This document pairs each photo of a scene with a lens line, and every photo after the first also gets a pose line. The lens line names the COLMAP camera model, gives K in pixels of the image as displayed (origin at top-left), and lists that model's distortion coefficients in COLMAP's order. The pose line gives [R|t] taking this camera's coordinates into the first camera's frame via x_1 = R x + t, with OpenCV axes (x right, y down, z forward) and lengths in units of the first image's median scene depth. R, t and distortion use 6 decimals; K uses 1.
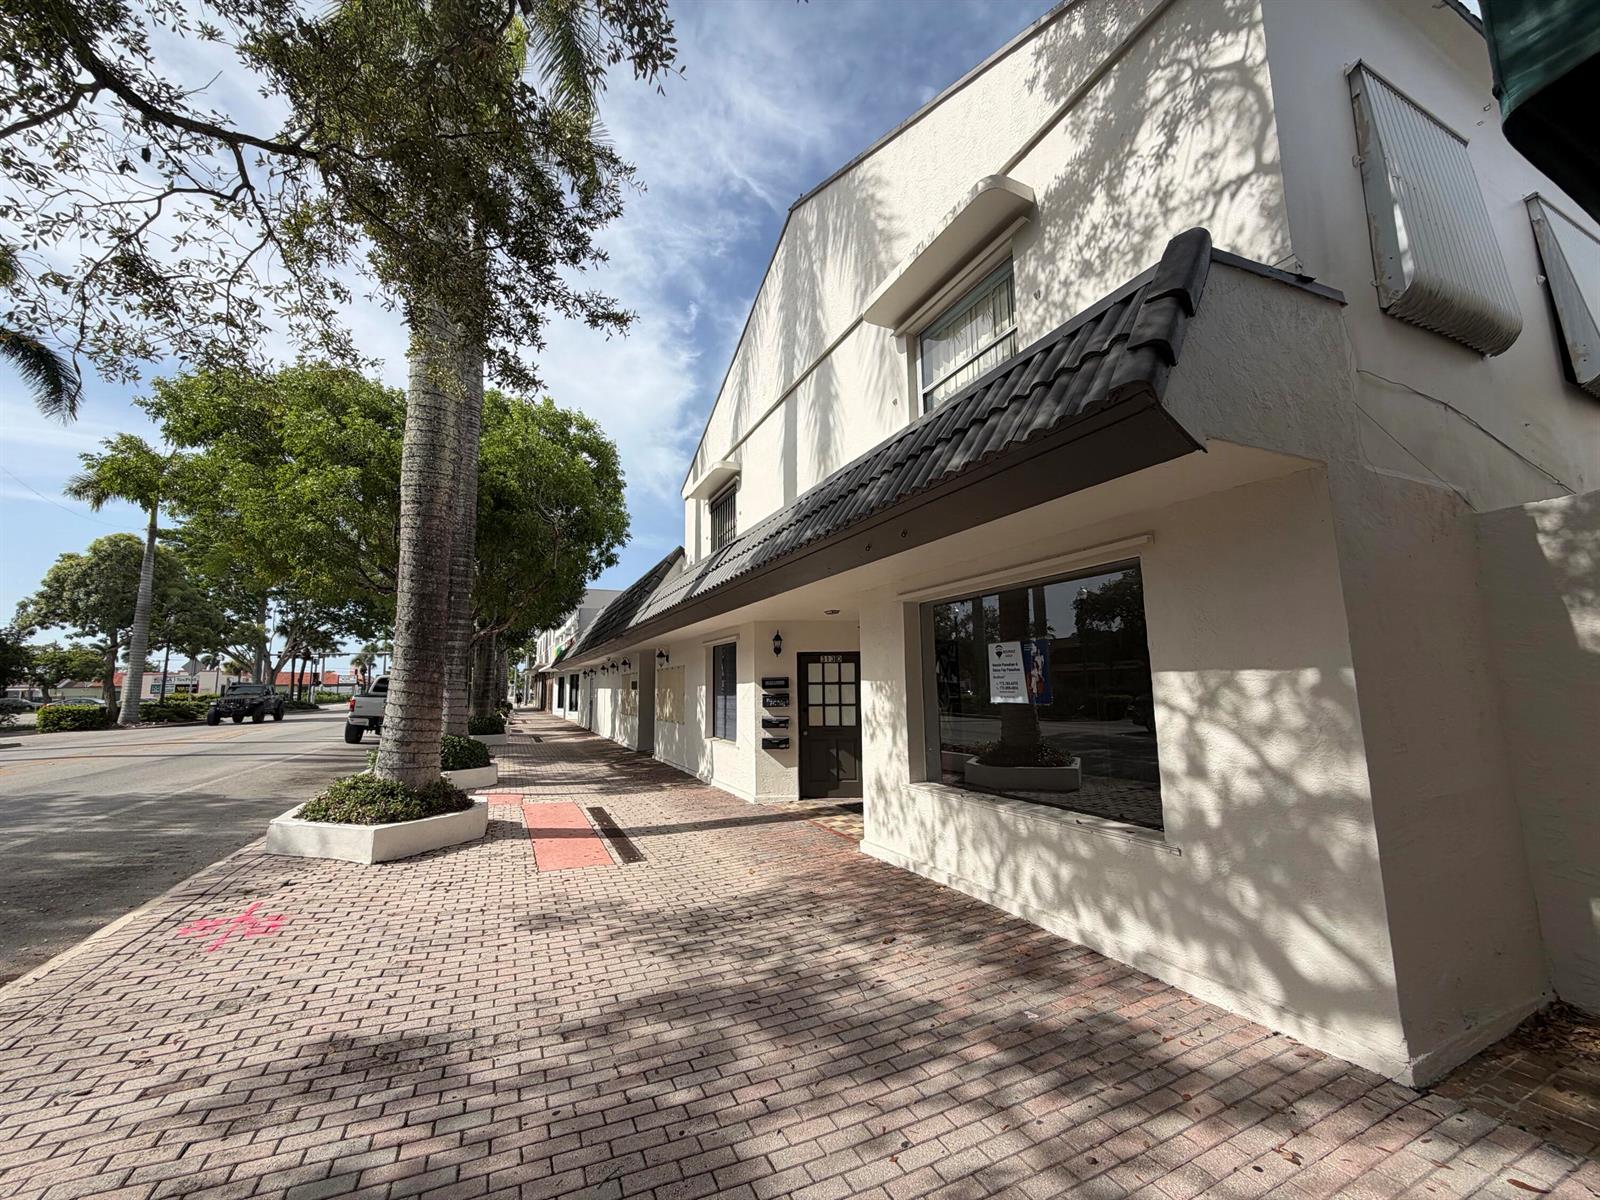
lens RADIAL K [[641.8, 0, 800.0], [0, 641.8, 600.0], [0, 0, 1]] dist [0.034363, 0.000018]
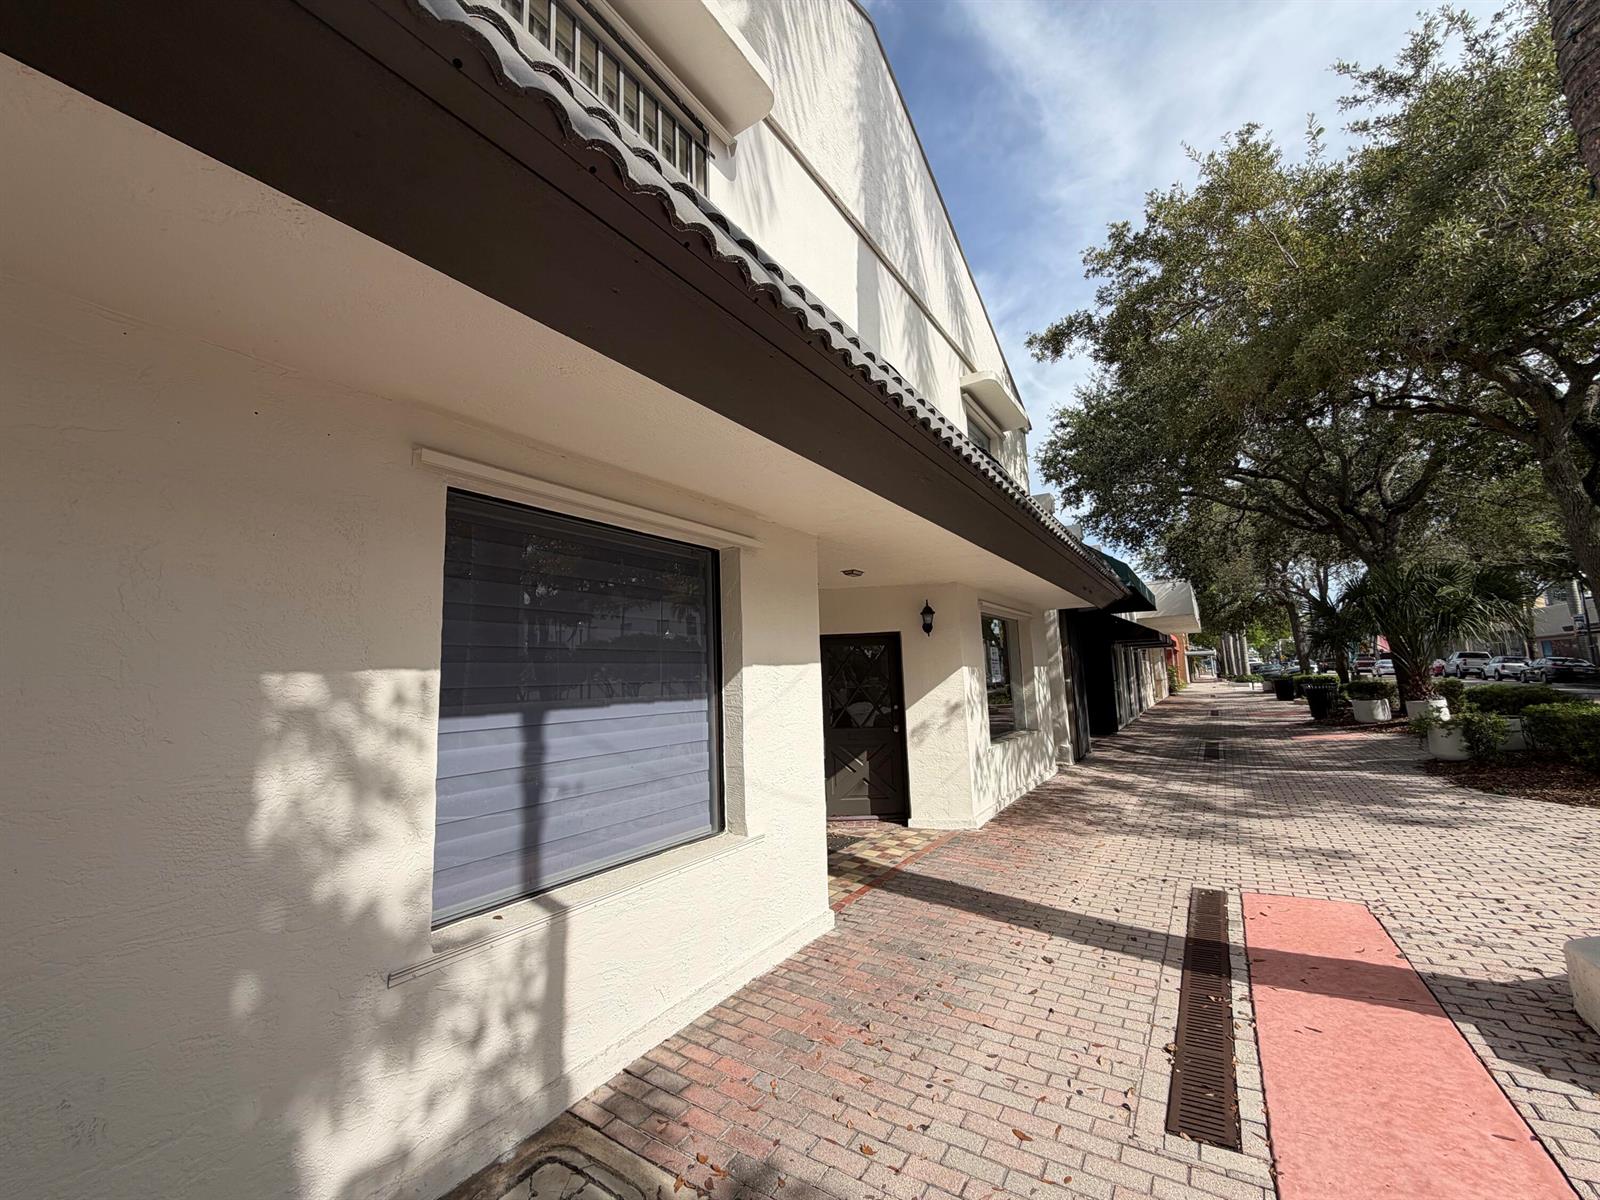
lens RADIAL K [[631.4, 0, 800.0], [0, 631.4, 600.0], [0, 0, 1]] dist [-0.000329, -0.011703]
pose [[-0.533341, 0.145783, 0.833243, -1.002954], [-0.064731, 0.975115, -0.212038, 0.407470], [-0.843420, -0.167025, -0.510632, 2.798690]]
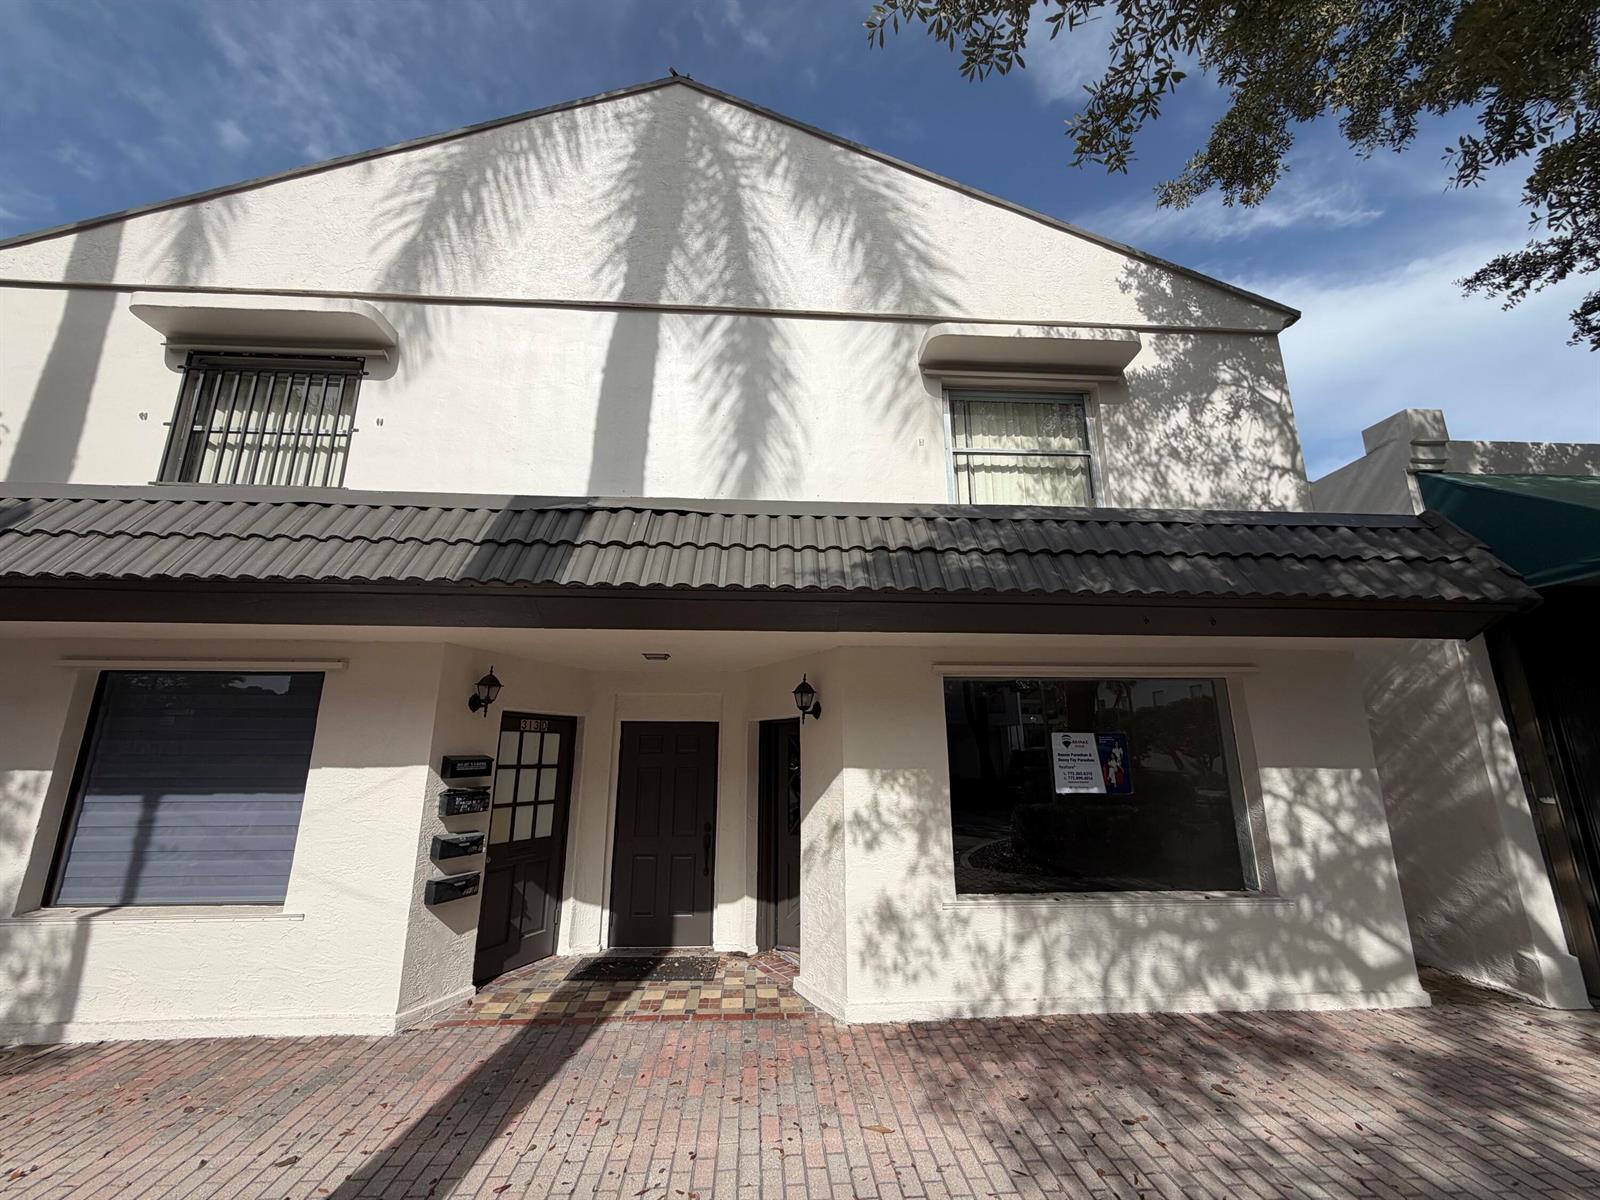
lens RADIAL K [[645.7, 0, 800.0], [0, 645.7, 600.0], [0, 0, 1]] dist [0.023080, -0.004995]
pose [[0.357375, 0.233048, 0.904418, -1.001946], [-0.134051, 0.971141, -0.197271, 0.149164], [-0.924291, -0.050738, 0.378302, 1.247185]]
